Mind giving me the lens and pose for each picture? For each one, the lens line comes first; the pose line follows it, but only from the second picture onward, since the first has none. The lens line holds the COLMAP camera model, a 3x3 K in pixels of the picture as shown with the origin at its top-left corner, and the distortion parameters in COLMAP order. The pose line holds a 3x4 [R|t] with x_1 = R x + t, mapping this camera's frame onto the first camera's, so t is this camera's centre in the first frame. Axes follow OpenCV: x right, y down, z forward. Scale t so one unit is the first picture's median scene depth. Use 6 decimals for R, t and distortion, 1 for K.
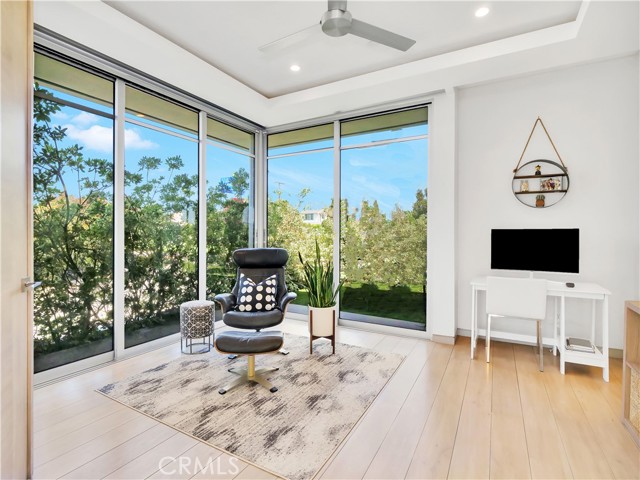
lens RADIAL K [[319.8, 0, 317.4], [0, 319.8, 234.9], [0, 0, 1]] dist [-0.008282, -0.001815]
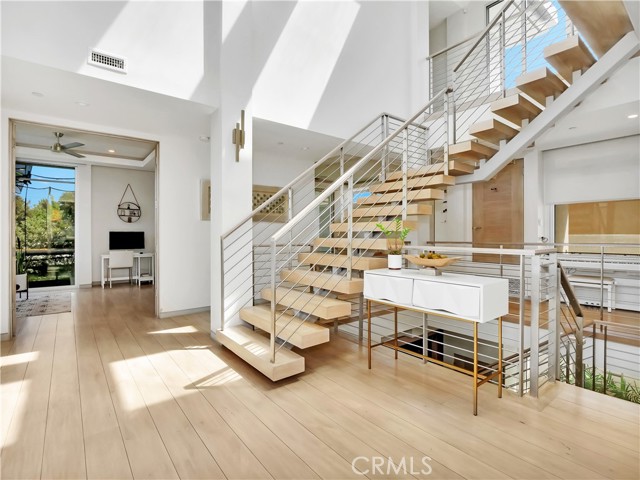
lens RADIAL K [[319.8, 0, 318.2], [0, 319.8, 237.5], [0, 0, 1]] dist [-0.008282, -0.001815]
pose [[0.381752, -0.012073, 0.924186, -0.948417], [0.007022, 0.999924, 0.010161, 0.010372], [-0.924238, 0.002610, 0.381808, -1.189242]]
